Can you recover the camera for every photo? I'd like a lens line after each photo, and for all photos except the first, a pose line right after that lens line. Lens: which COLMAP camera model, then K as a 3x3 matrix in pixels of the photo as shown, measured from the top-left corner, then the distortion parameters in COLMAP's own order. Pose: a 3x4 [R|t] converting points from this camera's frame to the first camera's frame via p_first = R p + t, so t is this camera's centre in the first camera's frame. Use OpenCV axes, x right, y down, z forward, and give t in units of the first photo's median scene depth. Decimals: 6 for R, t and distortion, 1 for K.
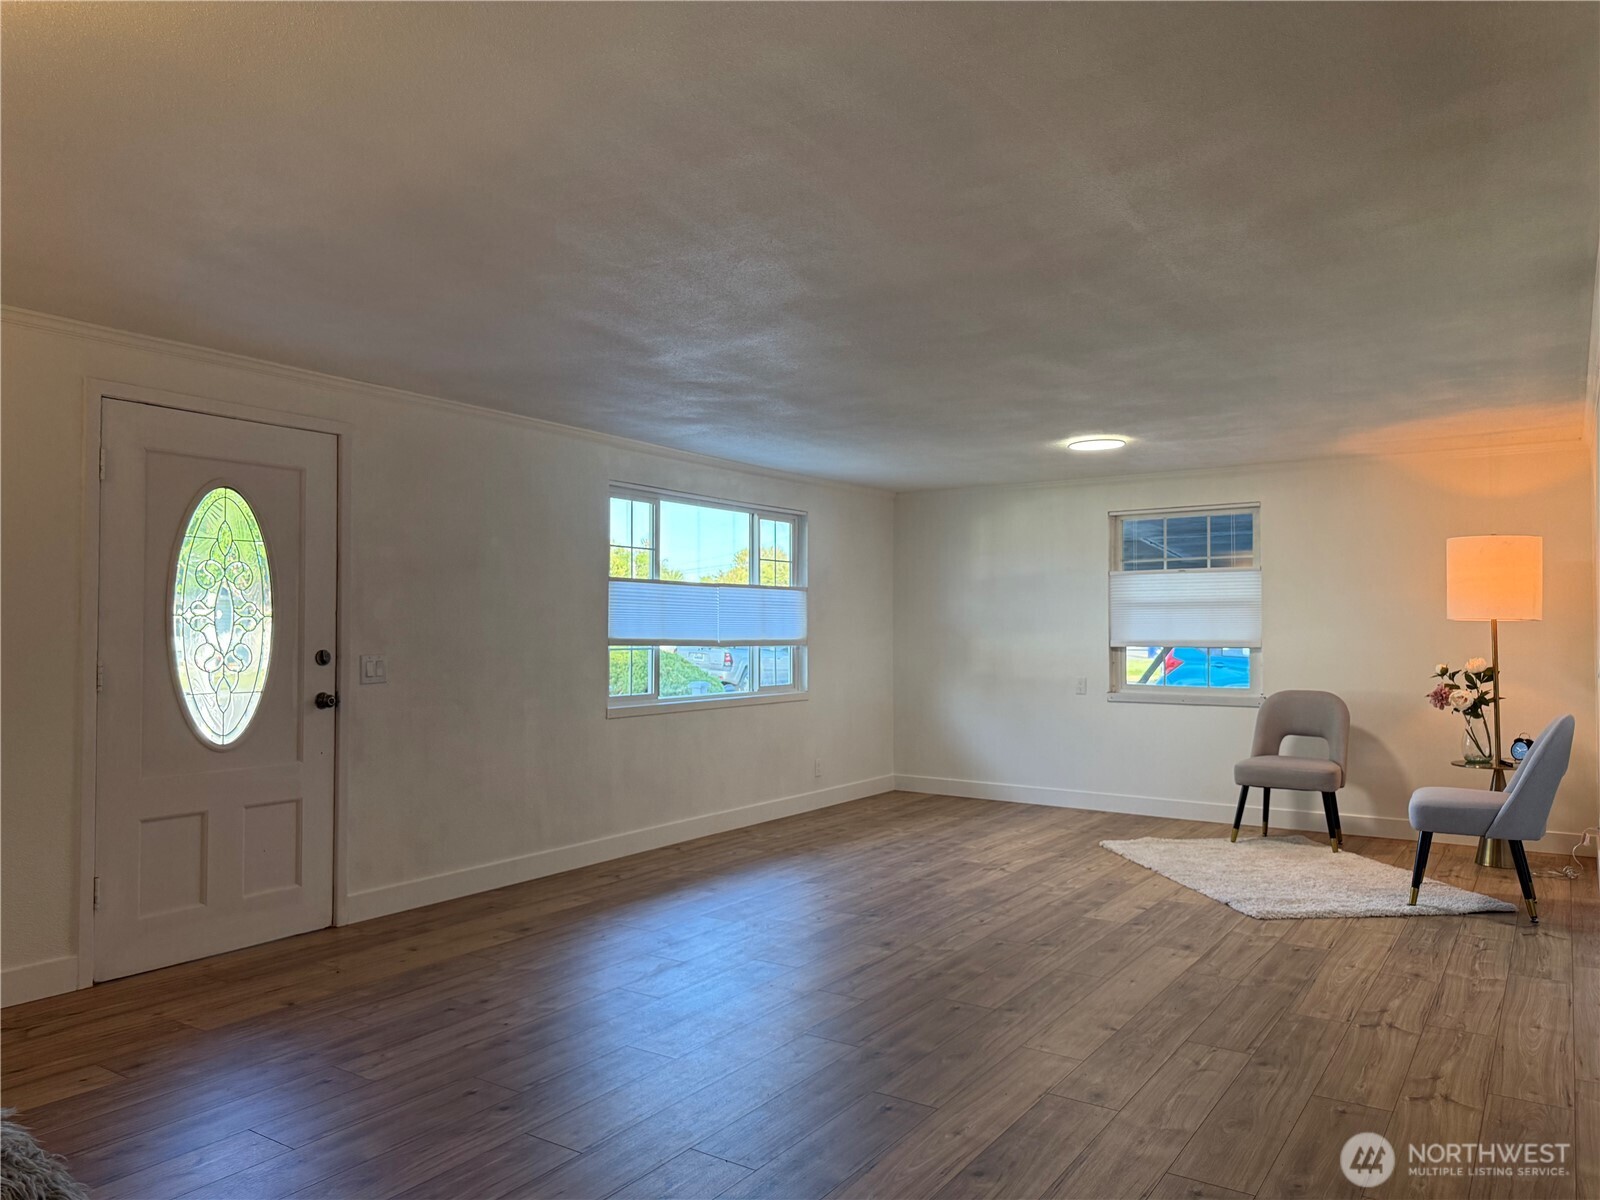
lens RADIAL K [[1107.7, 0, 800.9], [0, 1107.7, 596.1], [0, 0, 1]] dist [0.036200, -0.036206]
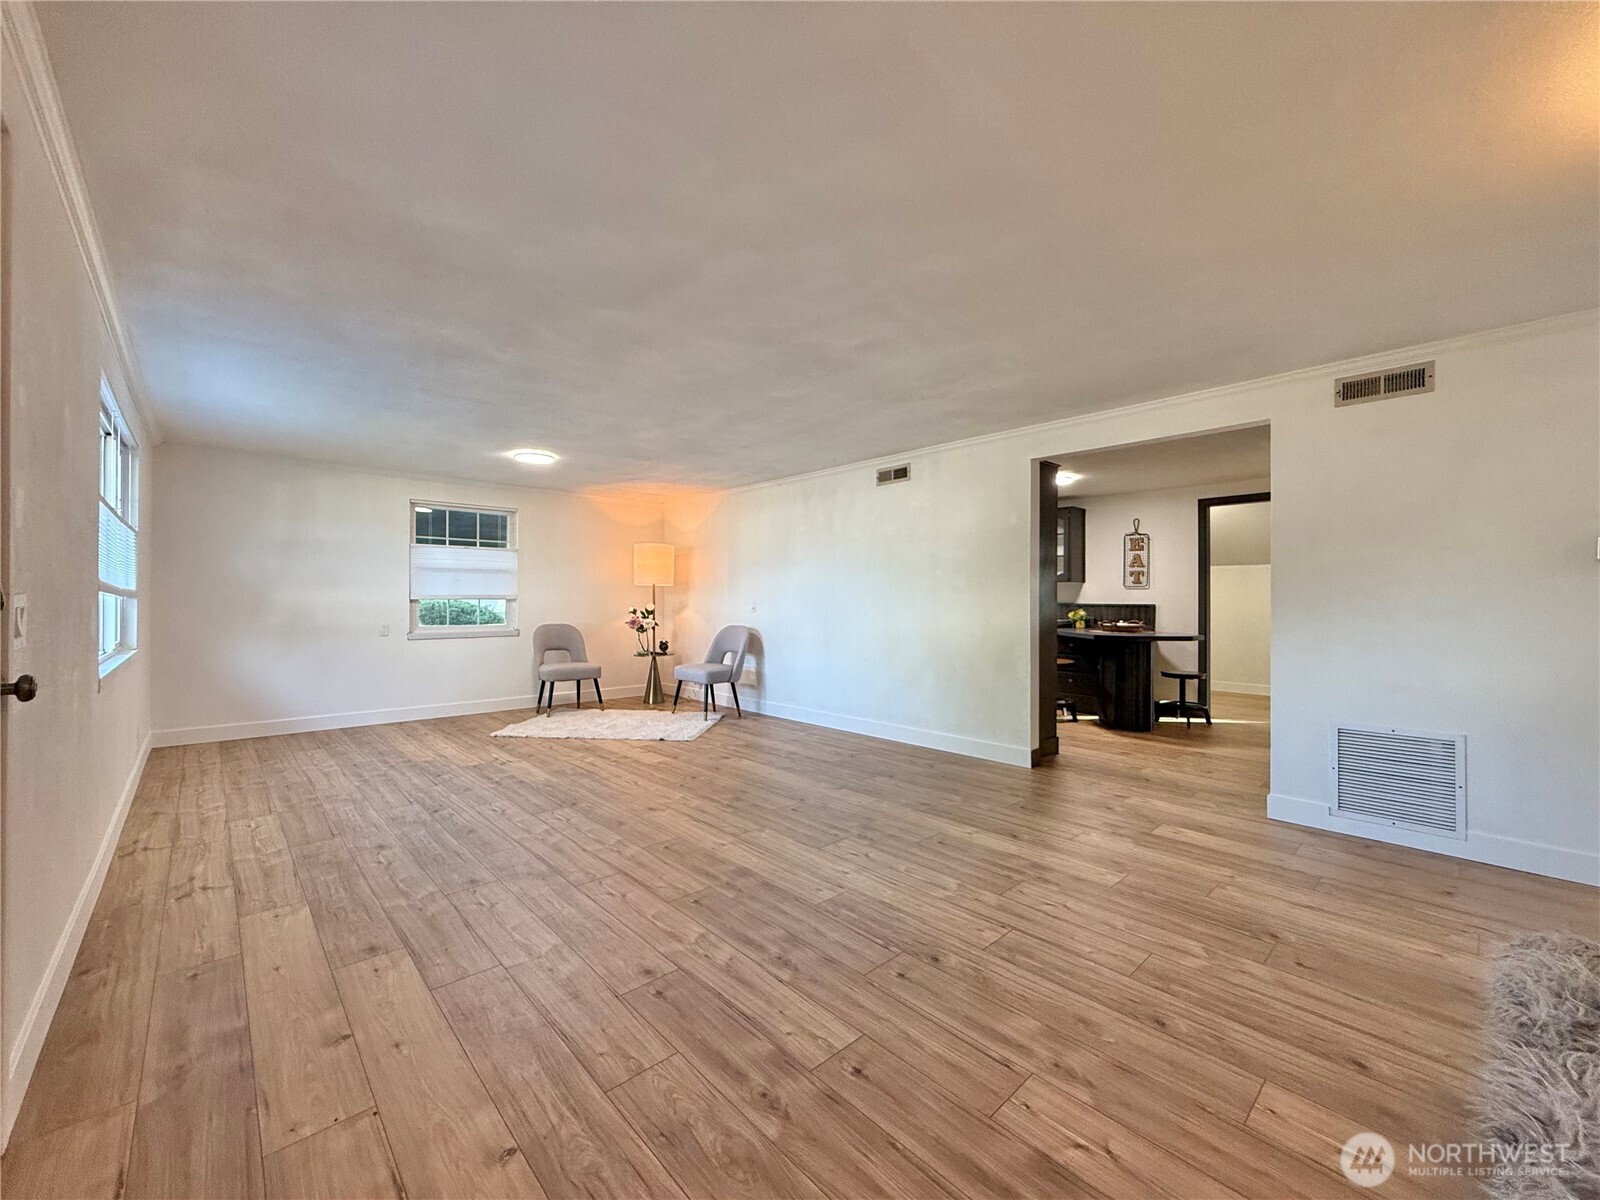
lens RADIAL K [[632.8, 0, 789.0], [0, 632.8, 599.4], [0, 0, 1]] dist [0.002387, -0.000137]
pose [[0.247112, 0.002302, 0.968984, -0.422145], [-0.035913, 0.999332, 0.006785, 0.028676], [-0.968321, -0.036476, 0.247029, 0.430438]]
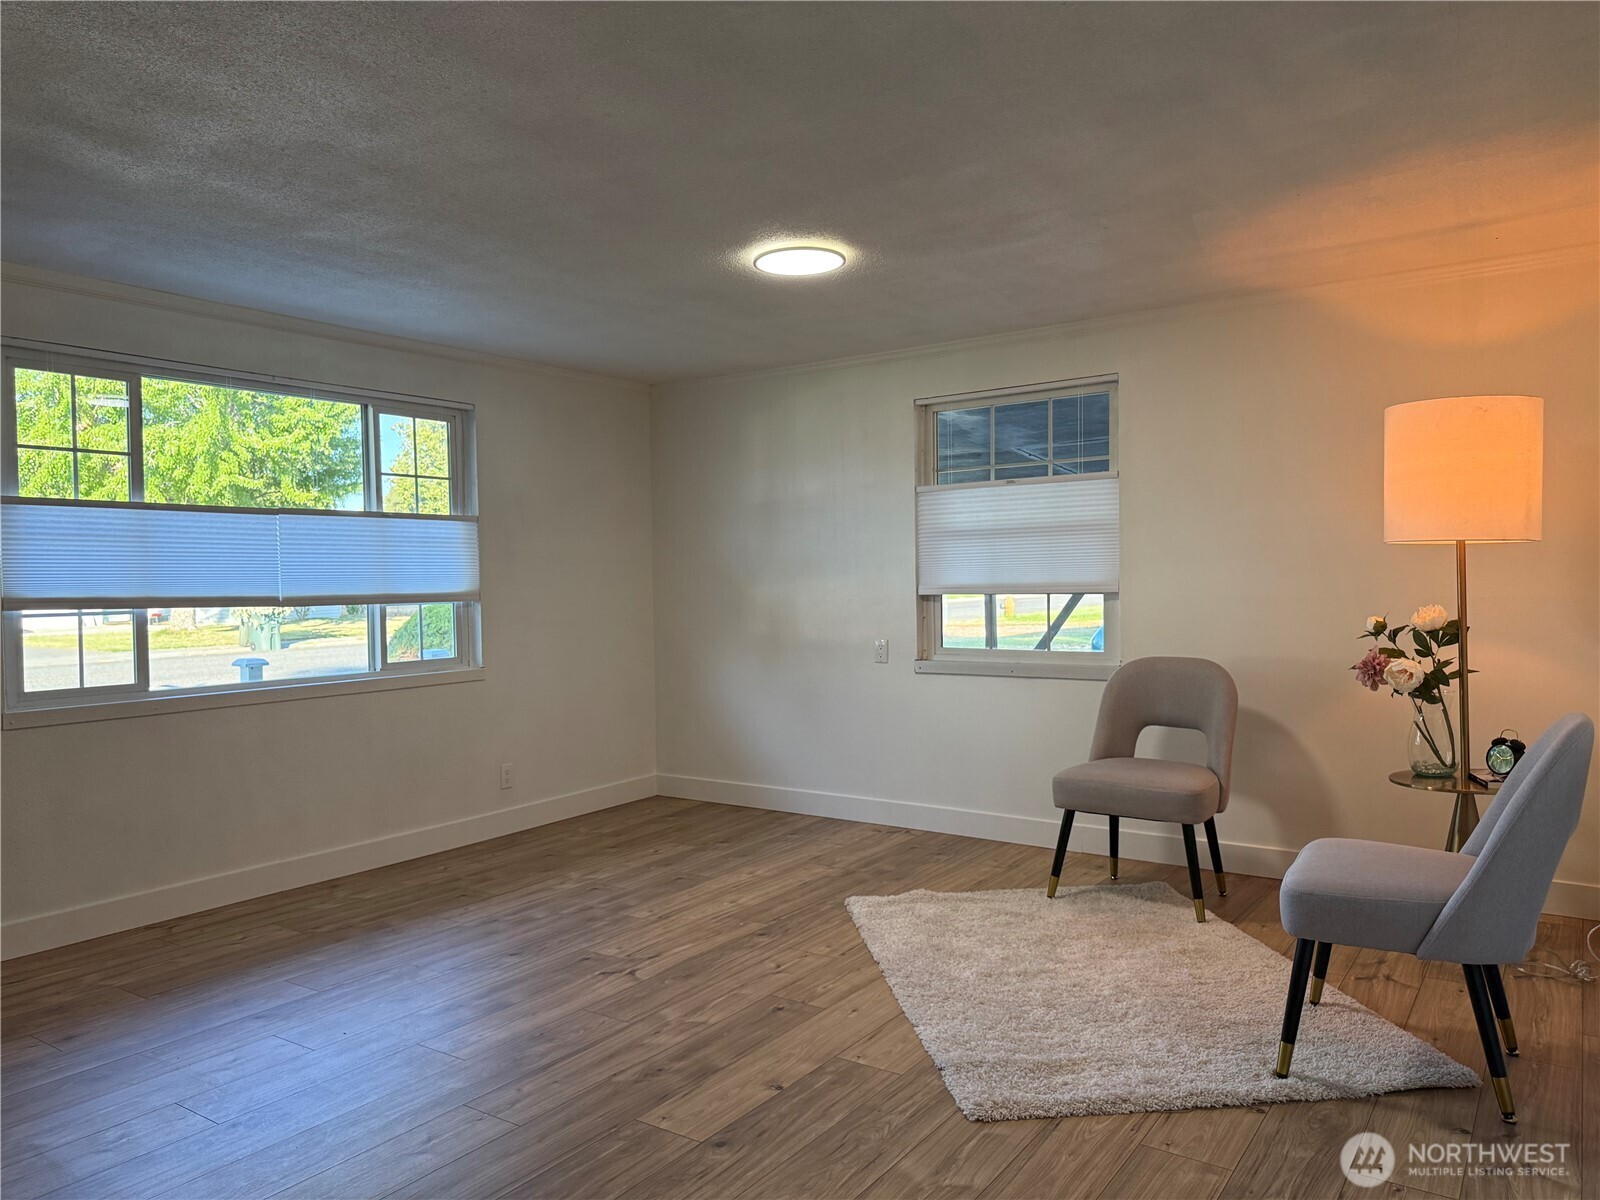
lens RADIAL K [[1107.7, 0, 786.8], [0, 1107.7, 605.0], [0, 0, 1]] dist [0.036200, -0.036206]
pose [[0.999705, -0.016538, -0.017801, 0.247561], [0.017484, 0.998368, 0.054357, 0.015059], [0.016873, -0.054652, 0.998363, 0.363115]]
